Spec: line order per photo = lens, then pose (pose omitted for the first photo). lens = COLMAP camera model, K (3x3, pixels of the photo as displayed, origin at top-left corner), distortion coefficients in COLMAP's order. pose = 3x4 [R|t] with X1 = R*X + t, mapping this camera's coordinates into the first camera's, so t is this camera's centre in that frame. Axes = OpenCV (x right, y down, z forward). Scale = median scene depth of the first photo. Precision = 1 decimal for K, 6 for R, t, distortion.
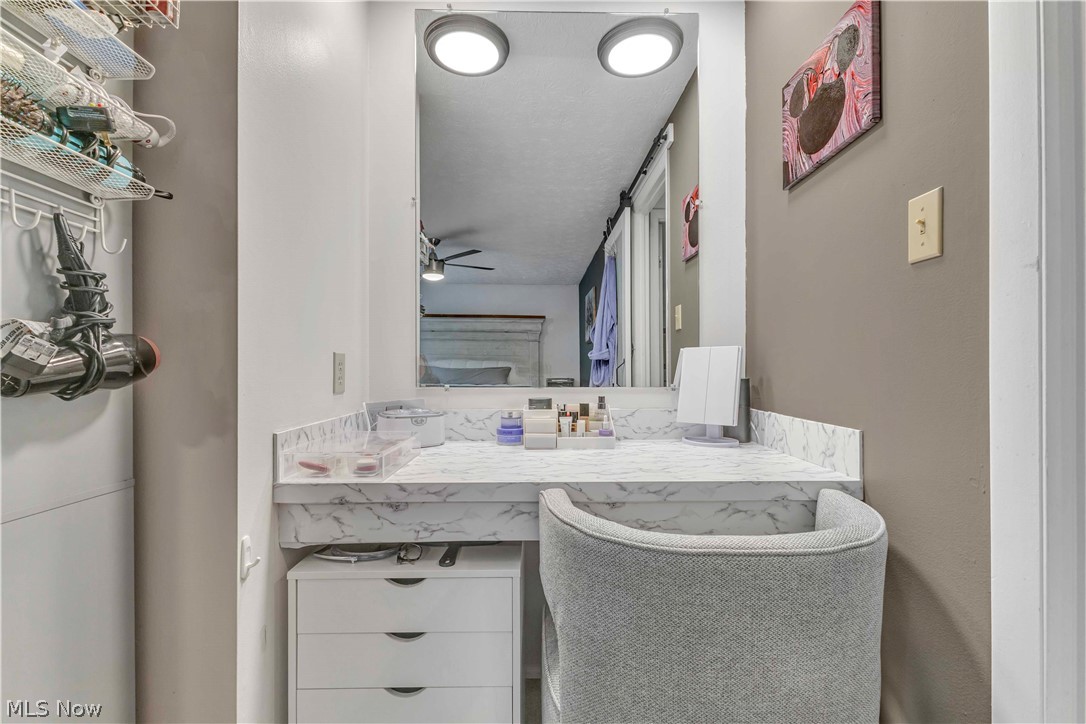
lens RADIAL K [[470.2, 0, 547.1], [0, 470.2, 368.3], [0, 0, 1]] dist [0.027828, 0.000098]
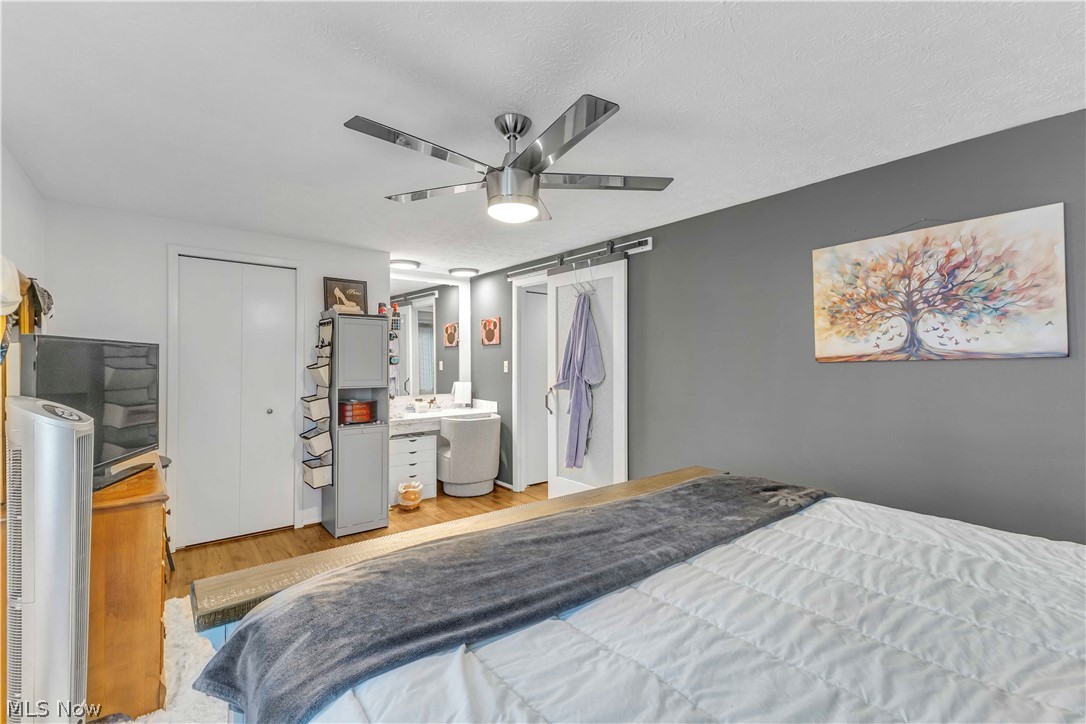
lens RADIAL K [[468.0, 0, 541.0], [0, 468.0, 357.7], [0, 0, 1]] dist [0.004788, -0.000003]
pose [[0.775788, 0.008266, 0.630939, -2.059462], [-0.007569, 0.999964, -0.003793, -0.315016], [-0.630948, -0.001833, 0.775823, -3.060156]]
